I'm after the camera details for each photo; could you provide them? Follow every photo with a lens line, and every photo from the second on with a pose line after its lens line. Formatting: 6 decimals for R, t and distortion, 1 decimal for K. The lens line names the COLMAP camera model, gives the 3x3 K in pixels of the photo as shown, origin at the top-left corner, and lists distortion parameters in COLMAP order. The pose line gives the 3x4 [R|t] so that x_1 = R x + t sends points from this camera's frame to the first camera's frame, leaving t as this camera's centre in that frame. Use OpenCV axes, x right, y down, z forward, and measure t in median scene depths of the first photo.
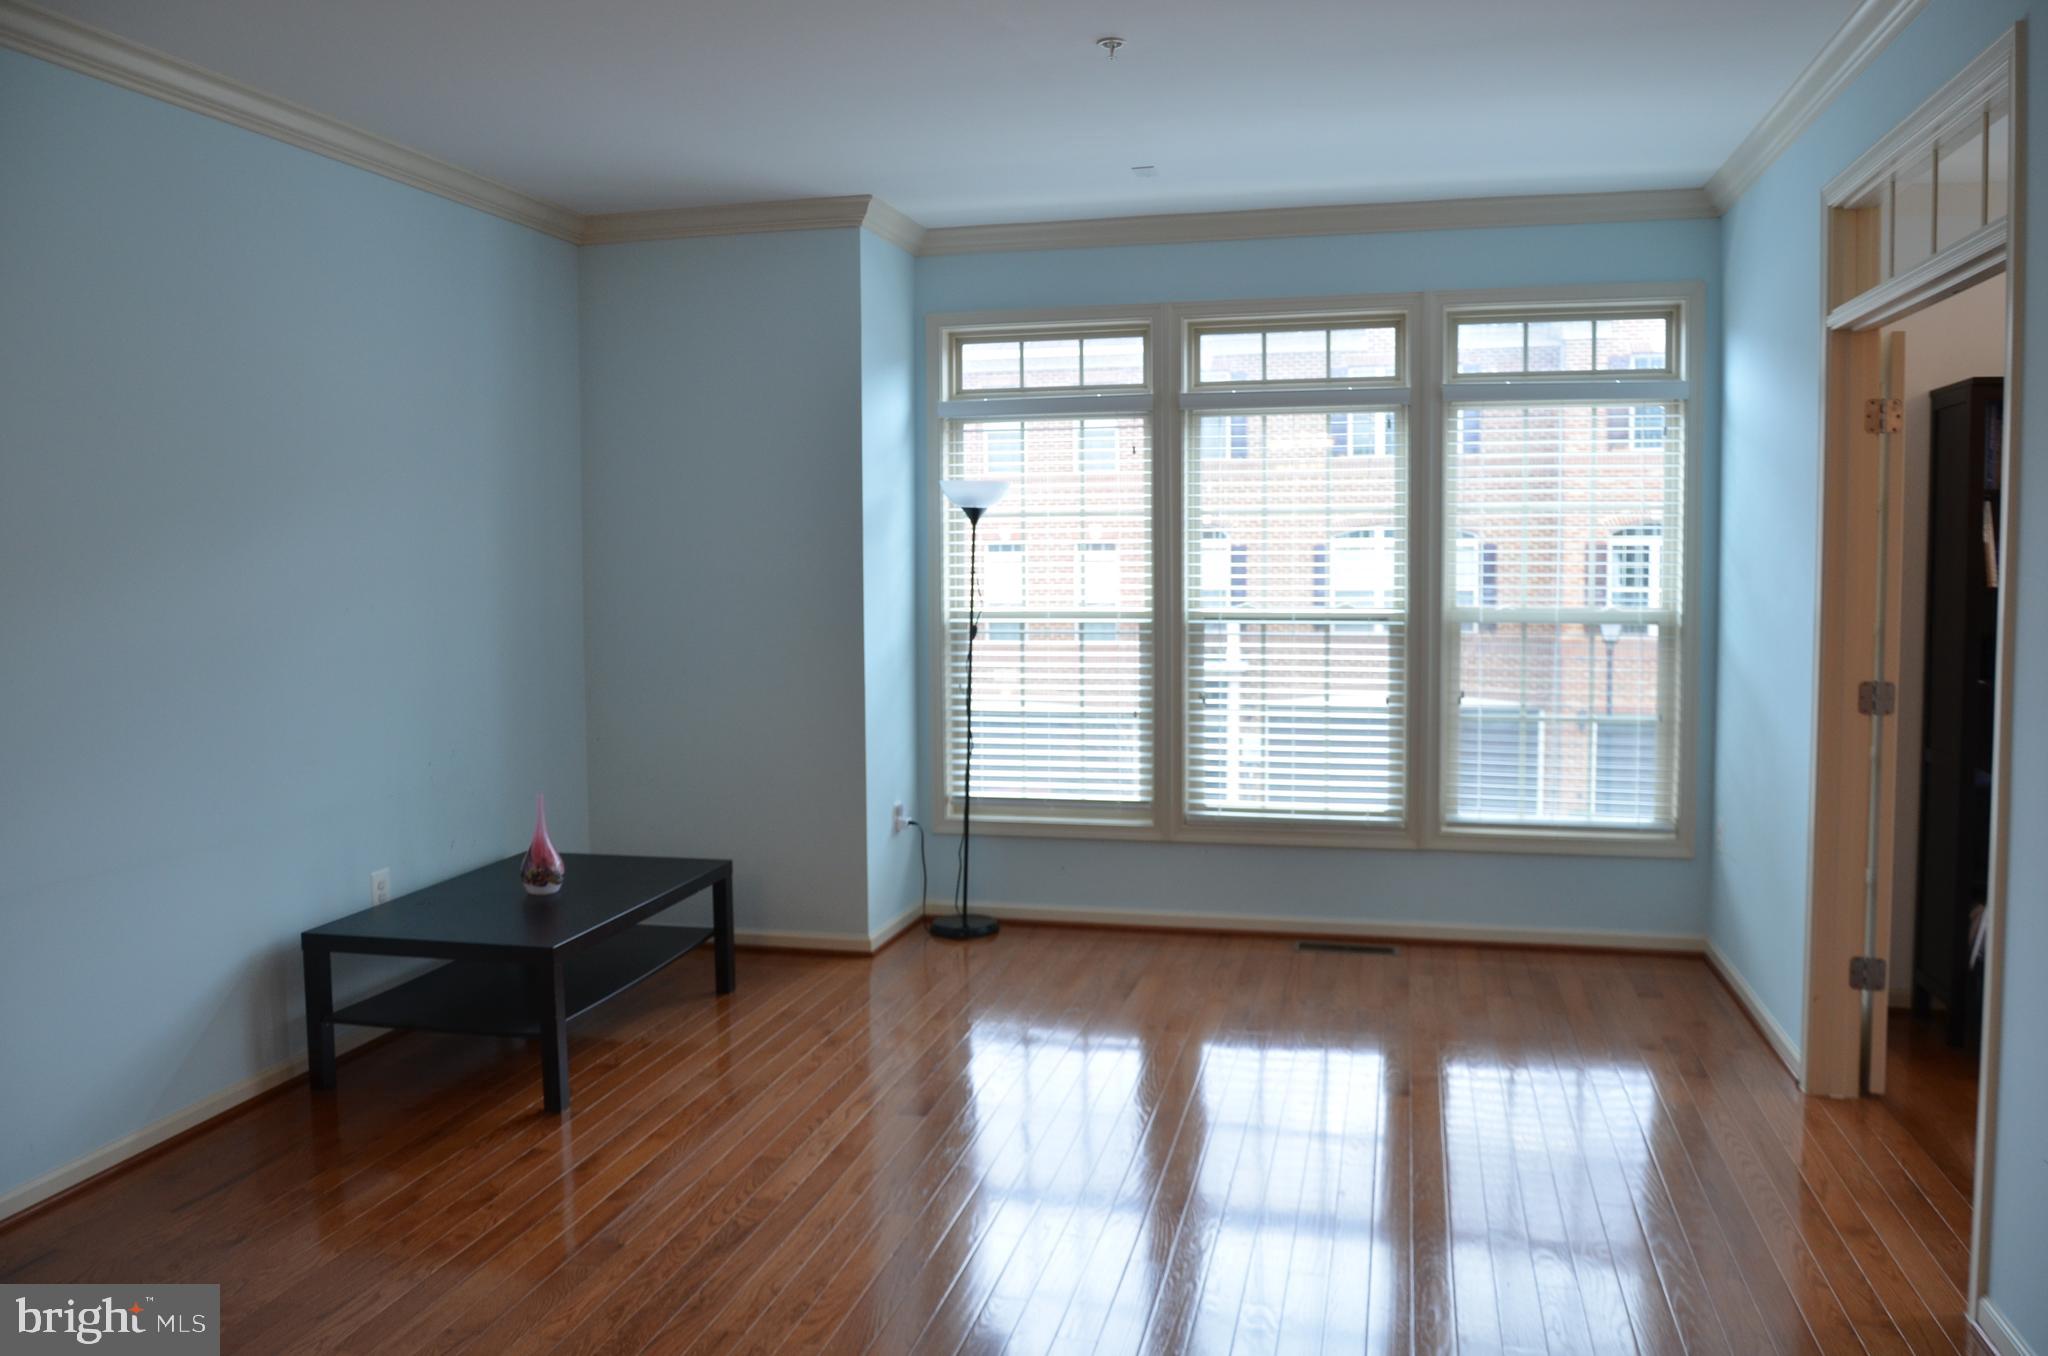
lens RADIAL K [[1536.3, 0, 1026.7], [0, 1536.3, 627.1], [0, 0, 1]] dist [-0.046583, 0.003323]
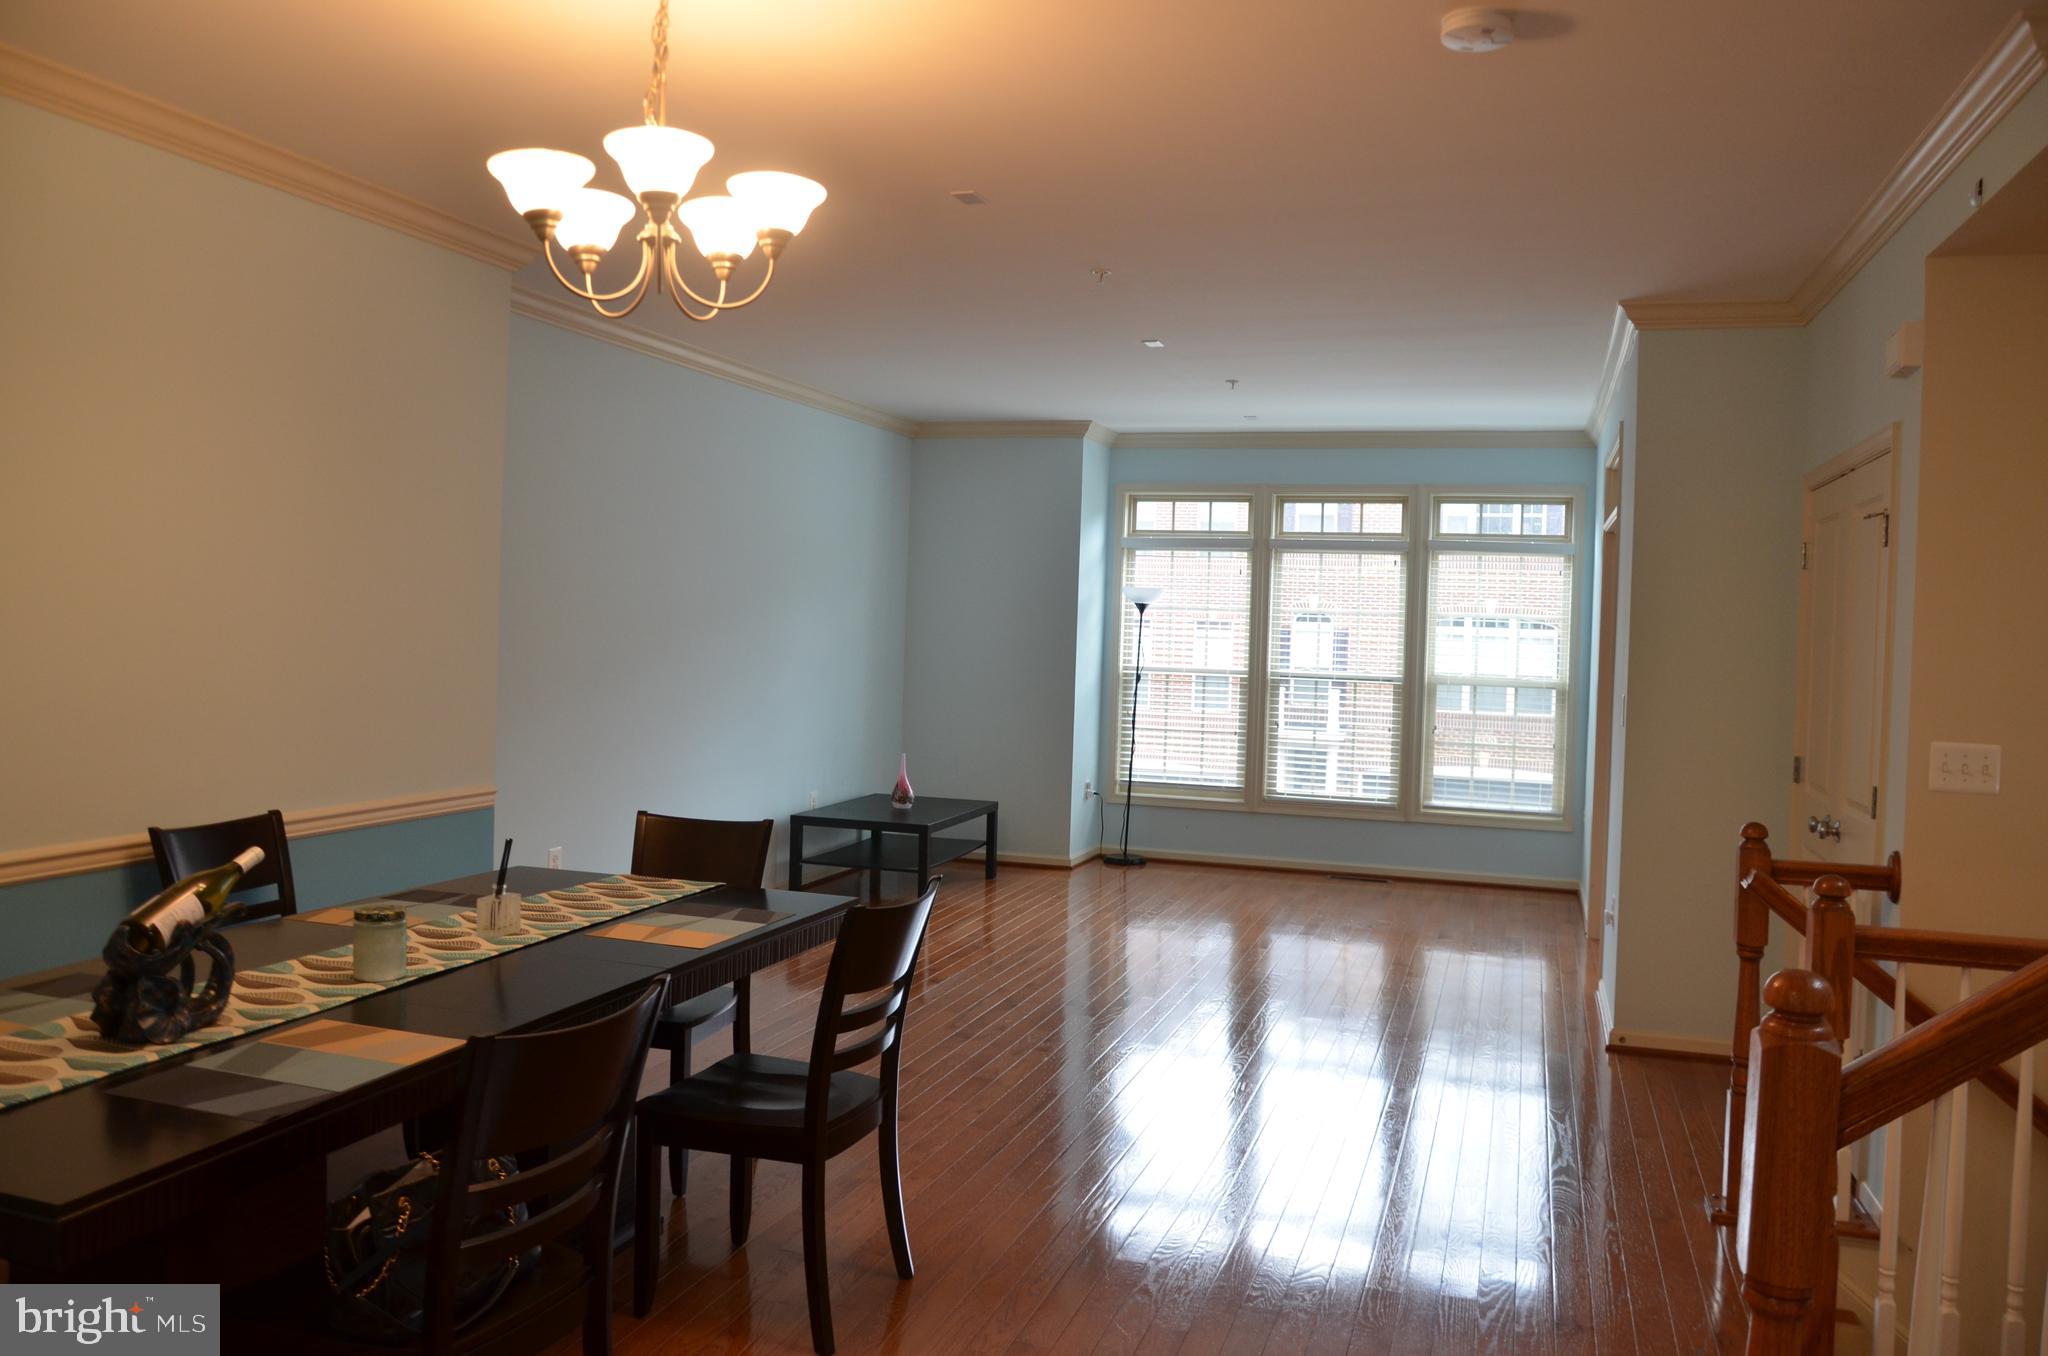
lens RADIAL K [[1536.3, 0, 1026.7], [0, 1536.3, 627.1], [0, 0, 1]] dist [-0.046583, 0.003323]
pose [[0.996259, 0.038175, -0.077529, -0.028524], [-0.041903, 0.998014, -0.047037, 0.030390], [0.075579, 0.050110, 0.995880, -0.647861]]
